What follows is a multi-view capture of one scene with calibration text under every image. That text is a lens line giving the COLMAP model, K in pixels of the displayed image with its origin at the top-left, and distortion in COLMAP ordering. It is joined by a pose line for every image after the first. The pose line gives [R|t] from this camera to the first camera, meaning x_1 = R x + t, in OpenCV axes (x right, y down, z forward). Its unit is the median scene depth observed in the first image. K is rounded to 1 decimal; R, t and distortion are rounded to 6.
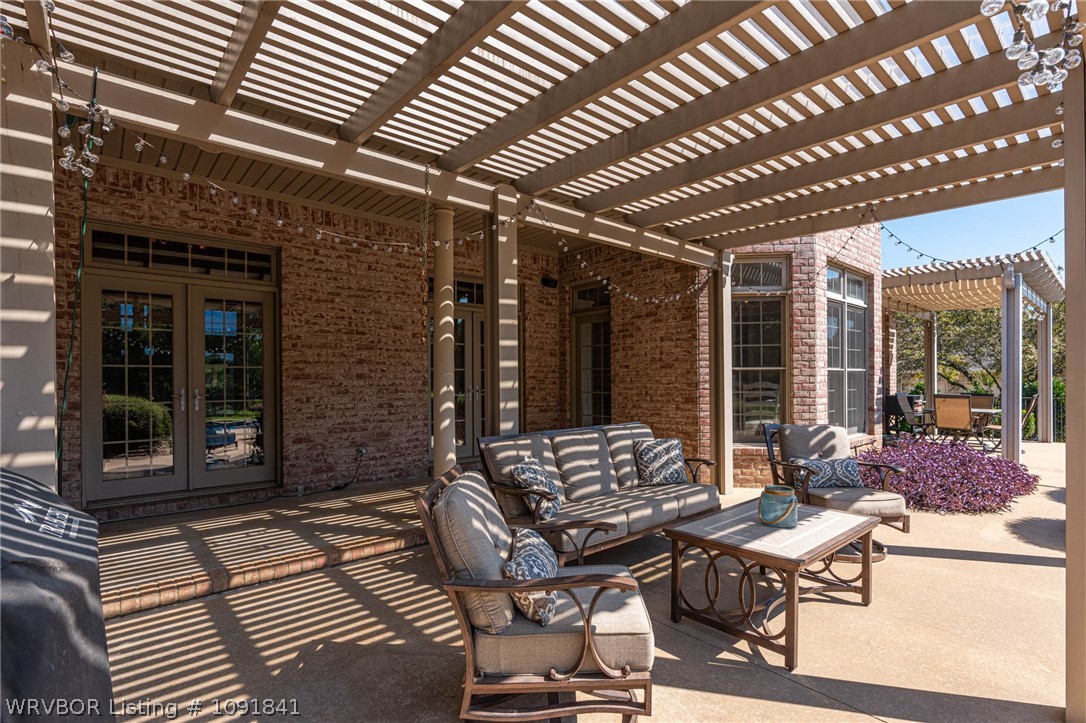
lens RADIAL K [[519.1, 0, 543.4], [0, 519.1, 382.7], [0, 0, 1]] dist [-0.002189, 0.000110]
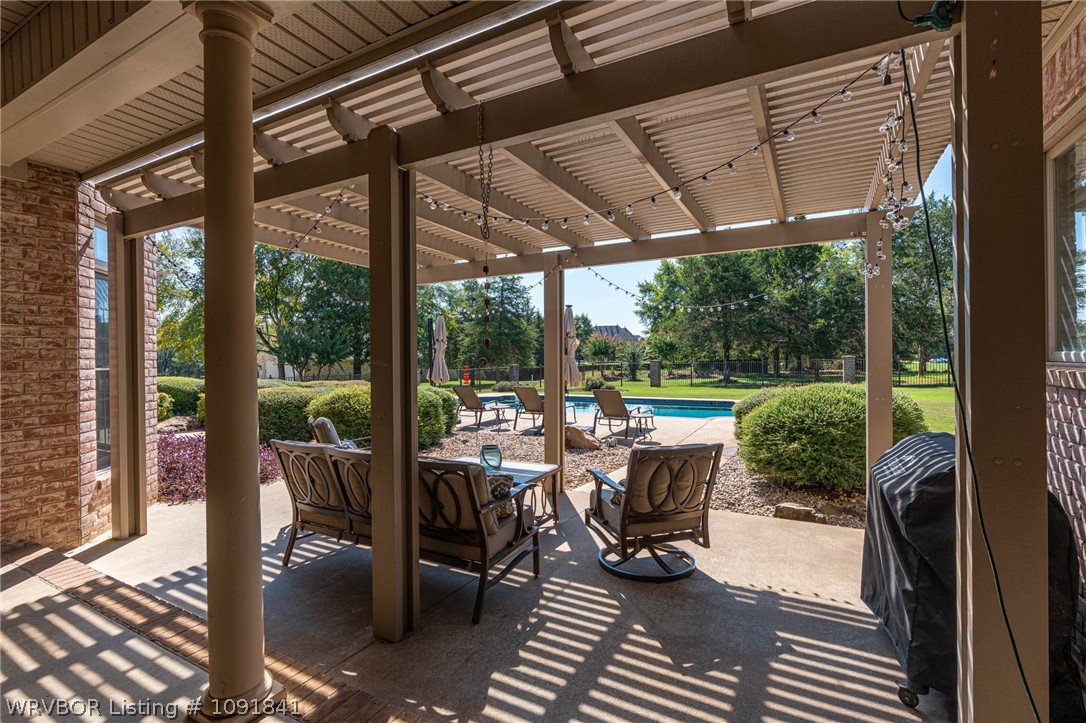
lens RADIAL K [[488.3, 0, 543.0], [0, 488.3, 361.5], [0, 0, 1]] dist [-0.008975, -0.000182]
pose [[-0.347449, 0.007525, 0.937669, -1.015398], [0.015249, 0.999881, -0.002374, -0.056962], [-0.937575, 0.013474, -0.347523, 1.322442]]
